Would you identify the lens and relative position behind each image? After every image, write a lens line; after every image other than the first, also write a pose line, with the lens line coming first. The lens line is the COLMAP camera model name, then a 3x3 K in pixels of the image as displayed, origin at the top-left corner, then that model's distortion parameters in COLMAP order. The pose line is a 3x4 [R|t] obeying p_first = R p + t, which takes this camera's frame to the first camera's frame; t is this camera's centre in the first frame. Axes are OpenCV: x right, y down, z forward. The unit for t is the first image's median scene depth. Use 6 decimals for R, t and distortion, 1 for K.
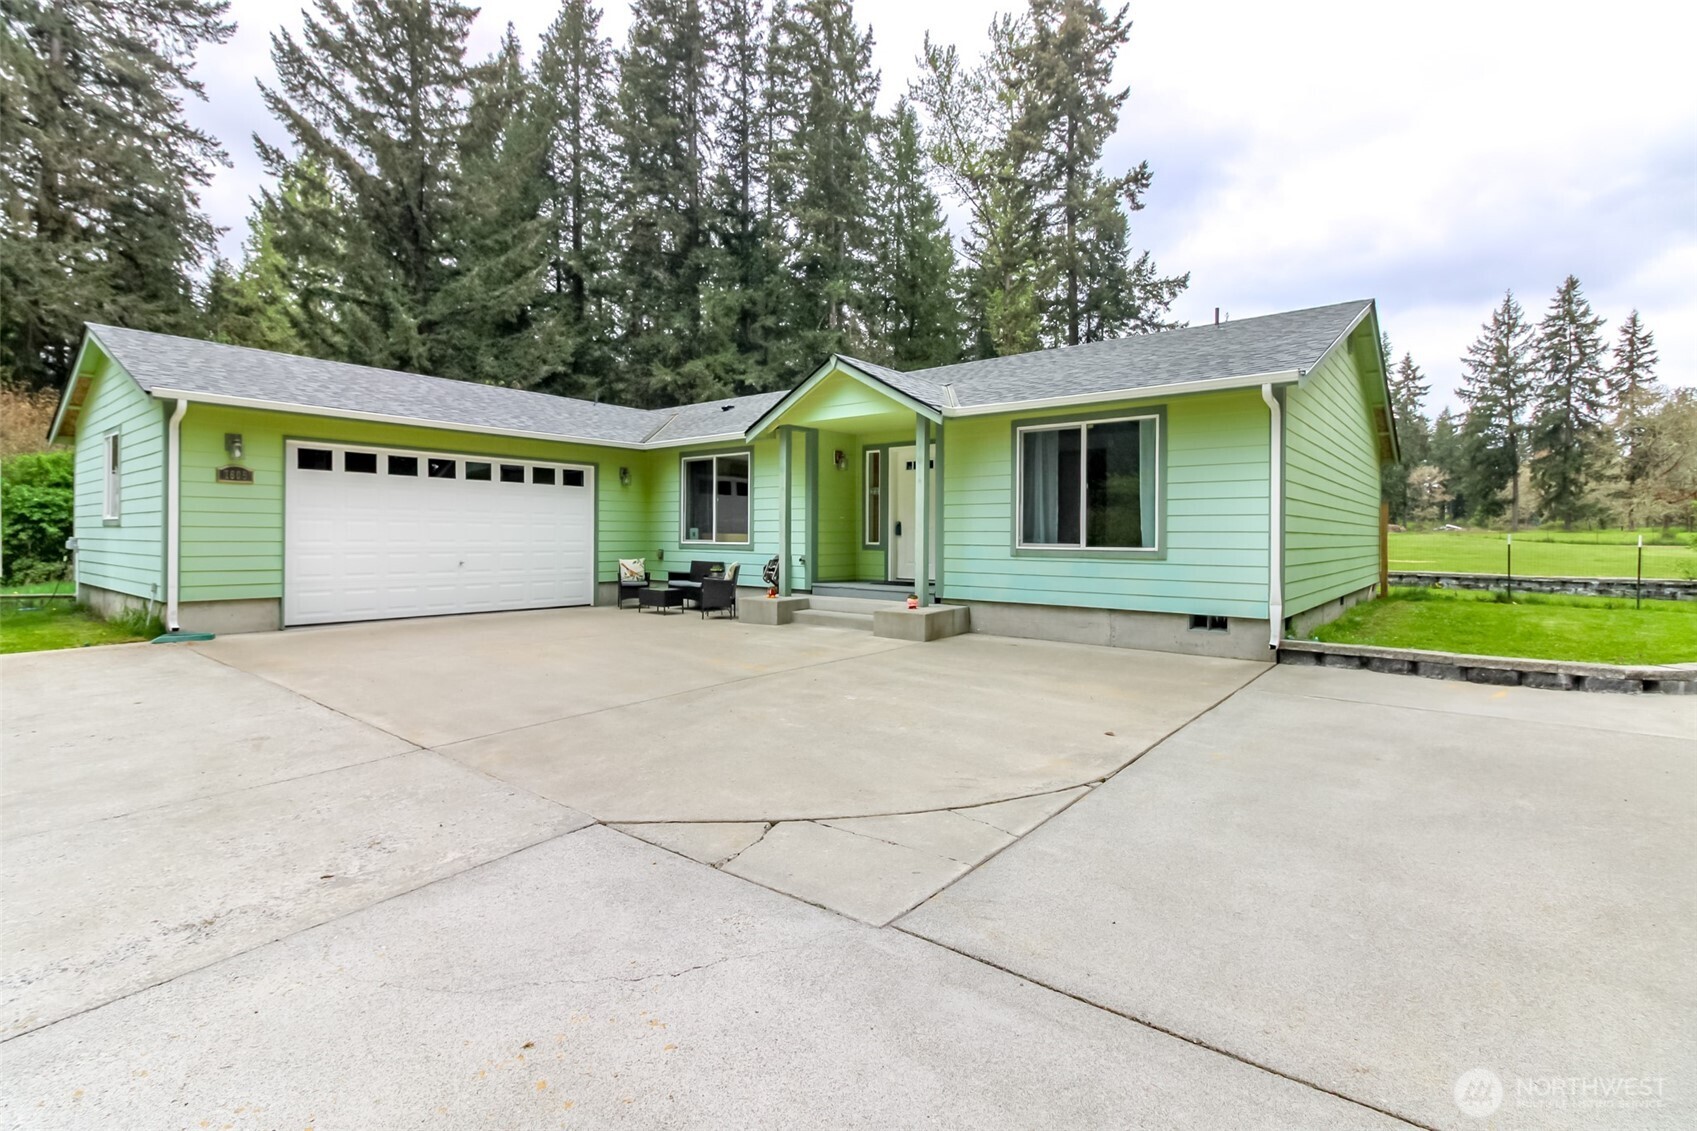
lens RADIAL K [[799.7, 0, 843.8], [0, 799.7, 544.7], [0, 0, 1]] dist [0.017735, -0.015914]
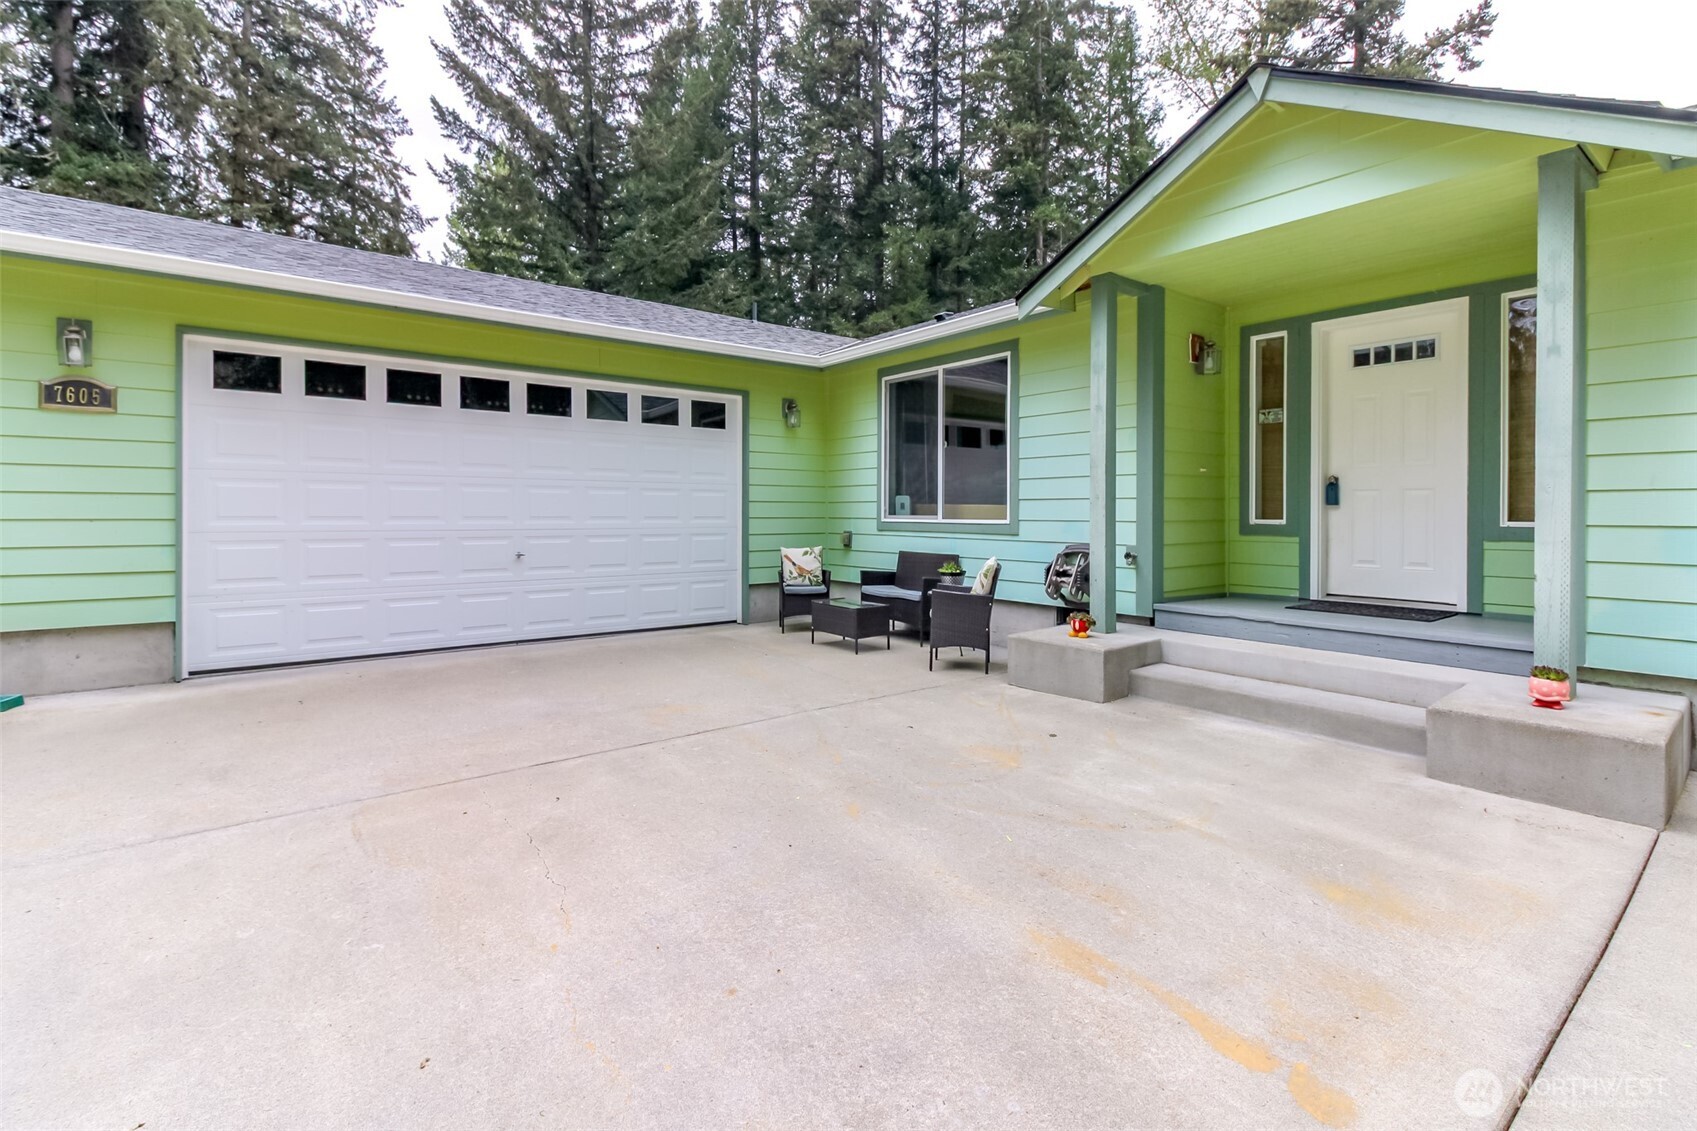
lens RADIAL K [[786.8, 0, 844.7], [0, 786.8, 515.2], [0, 0, 1]] dist [0.000632, 0.000026]
pose [[0.976238, -0.002204, -0.216690, -0.103289], [0.000519, 0.999969, -0.007832, -0.001791], [0.216700, 0.007534, 0.976209, 0.424474]]
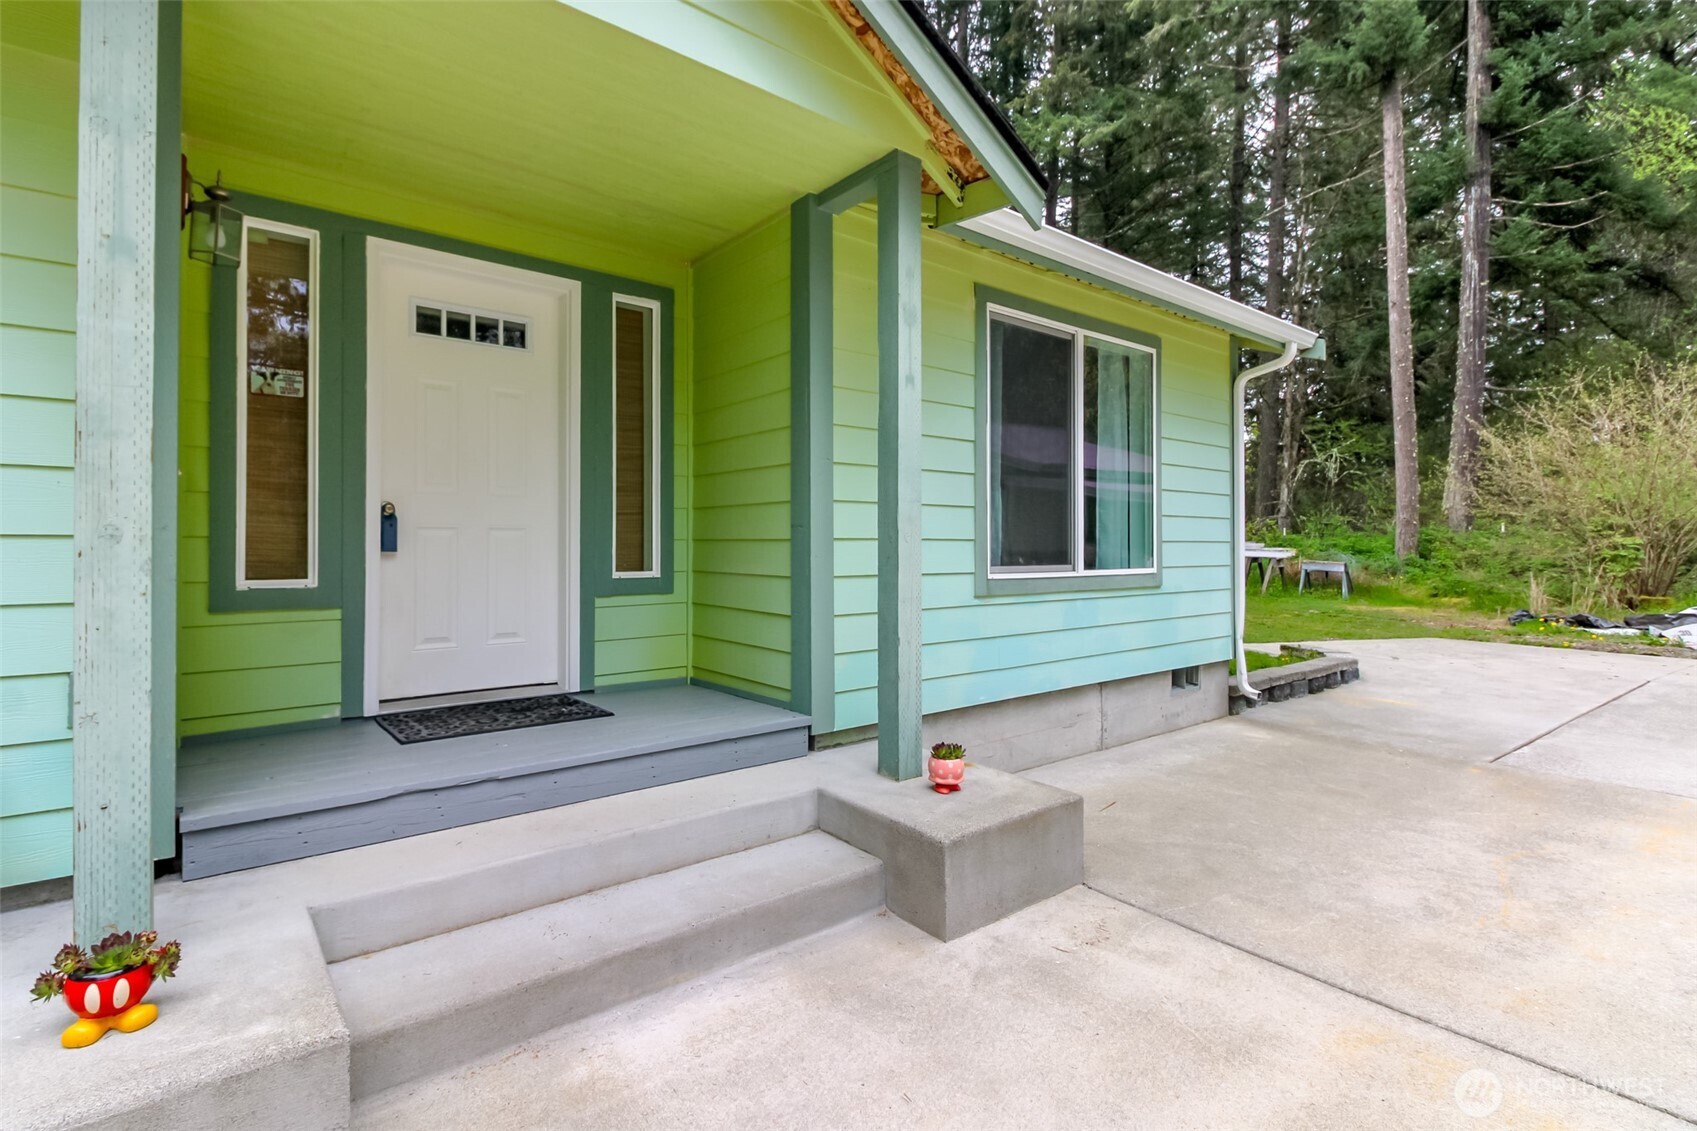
lens RADIAL K [[799.7, 0, 843.8], [0, 799.7, 544.7], [0, 0, 1]] dist [0.017735, -0.015914]
pose [[0.219516, -0.003326, 0.975603, -0.160060], [0.013607, 0.999907, 0.000348, -0.010827], [-0.975514, 0.013199, 0.219541, 0.694426]]
